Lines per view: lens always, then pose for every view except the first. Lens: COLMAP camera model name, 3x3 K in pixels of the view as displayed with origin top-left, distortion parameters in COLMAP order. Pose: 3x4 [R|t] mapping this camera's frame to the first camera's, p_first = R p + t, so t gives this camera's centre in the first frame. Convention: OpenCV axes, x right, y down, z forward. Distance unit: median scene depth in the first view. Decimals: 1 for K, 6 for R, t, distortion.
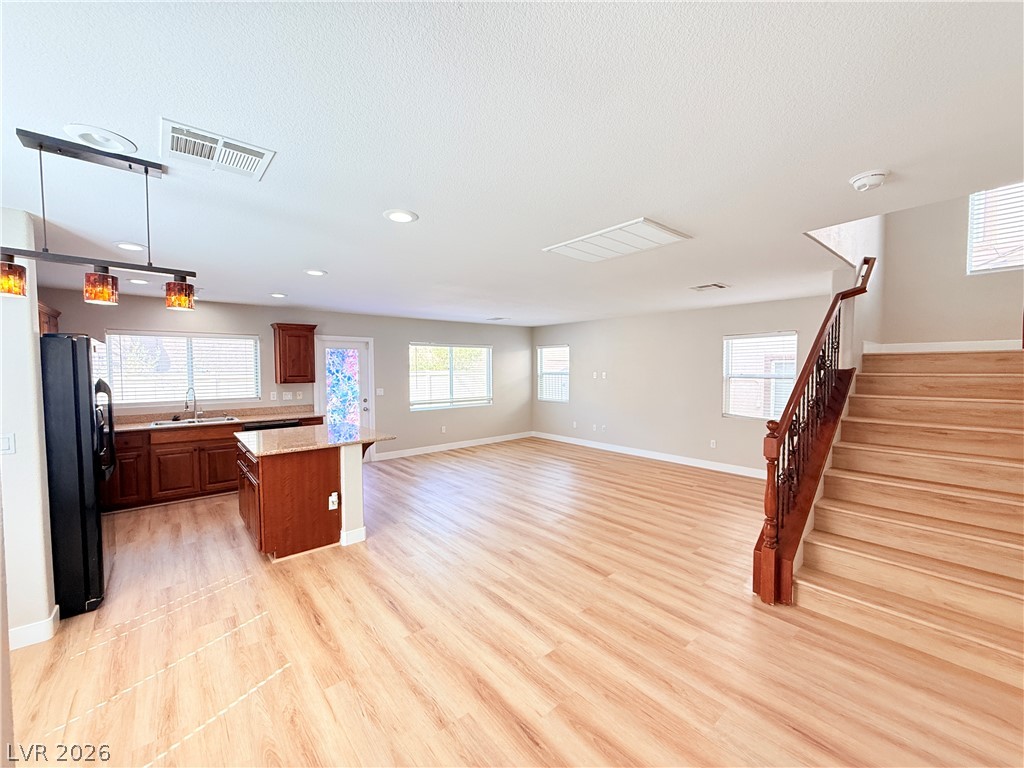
lens RADIAL K [[409.4, 0, 510.9], [0, 409.4, 384.2], [0, 0, 1]] dist [-0.000816, 0.000592]
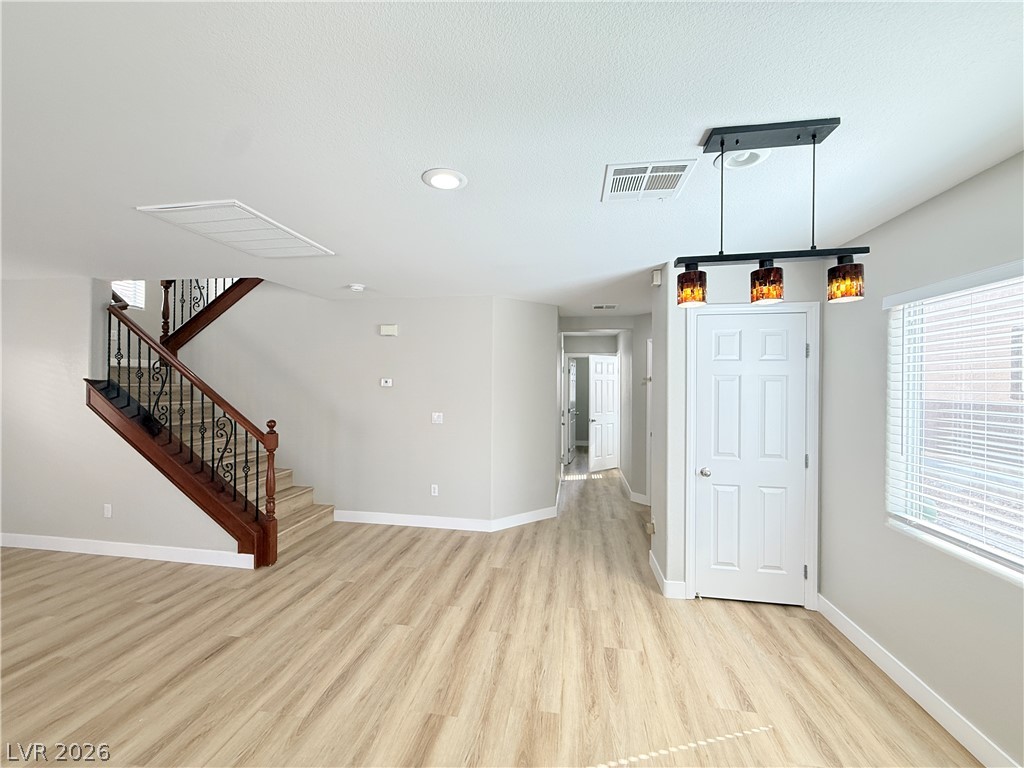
lens RADIAL K [[409.4, 0, 511.7], [0, 409.4, 383.8], [0, 0, 1]] dist [-0.000816, 0.000592]
pose [[-0.651152, -0.003335, 0.758940, -0.577968], [0.023848, 0.999407, 0.024853, -0.028076], [-0.758573, 0.034282, -0.650686, 0.876768]]
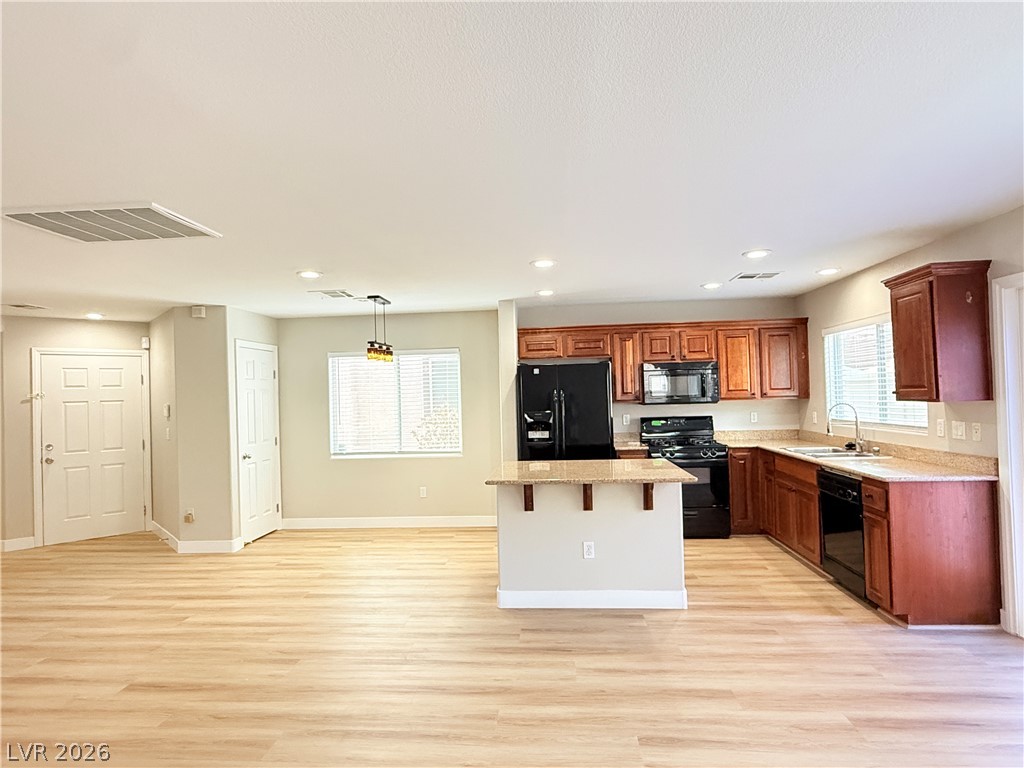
lens RADIAL K [[581.6, 0, 510.9], [0, 581.6, 384.6], [0, 0, 1]] dist [-0.000390, -0.001283]
pose [[-0.704332, 0.009521, -0.709807, 0.380342], [0.002644, 0.999938, 0.010790, -0.044140], [0.709866, 0.005723, -0.704313, 1.727652]]
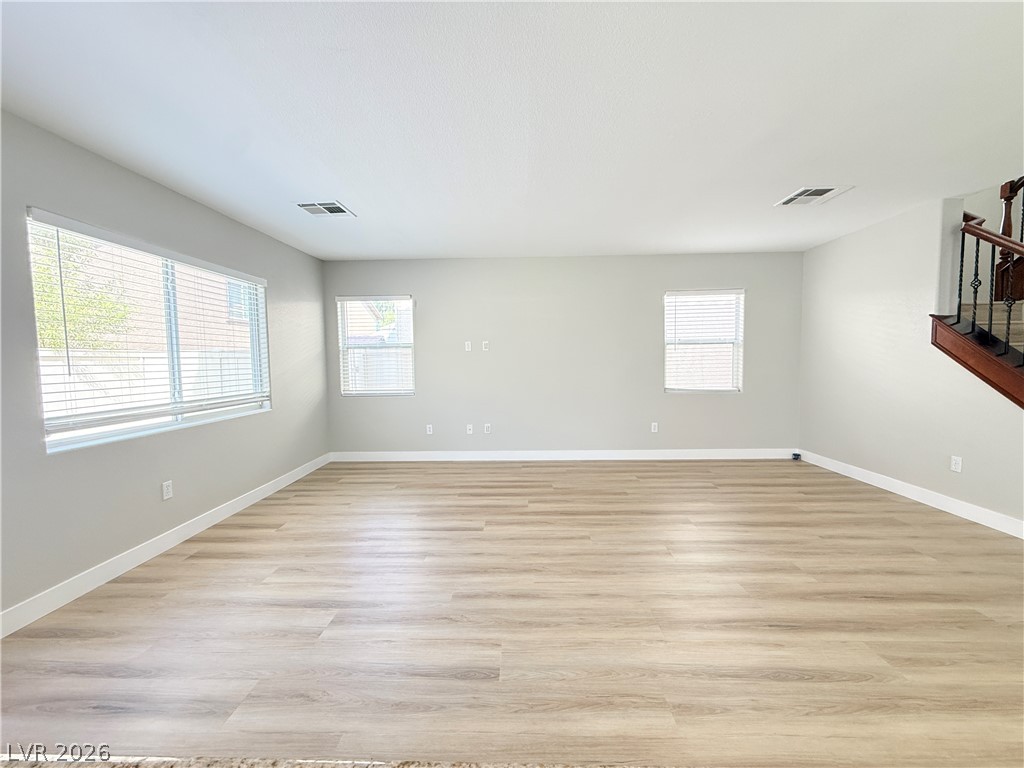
lens RADIAL K [[409.4, 0, 510.6], [0, 409.4, 384.8], [0, 0, 1]] dist [-0.000816, 0.000592]
pose [[0.669241, -0.050177, 0.741349, -0.452580], [0.042590, 0.998667, 0.029145, 0.045207], [-0.741824, 0.012069, 0.670486, 1.088829]]
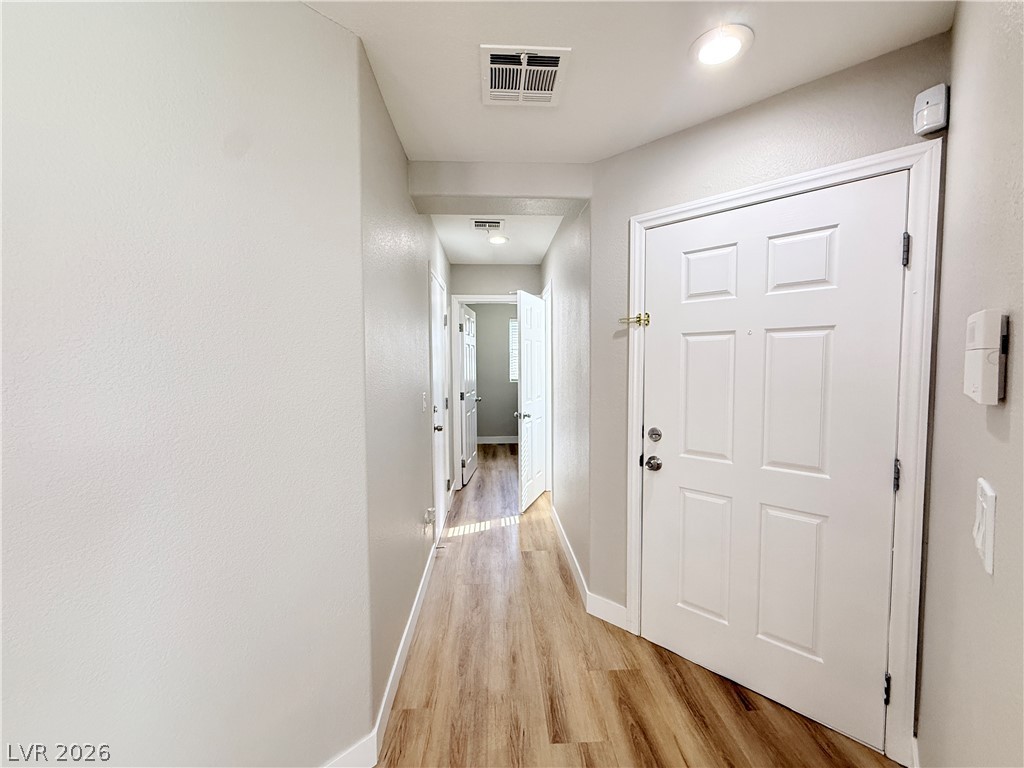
lens RADIAL K [[409.4, 0, 515.9], [0, 409.4, 384.1], [0, 0, 1]] dist [-0.000816, 0.000592]
pose [[-0.795177, -0.024027, 0.605901, -0.040095], [0.036443, 0.995515, 0.087305, 0.030712], [-0.605281, 0.091503, -0.790735, 0.157546]]
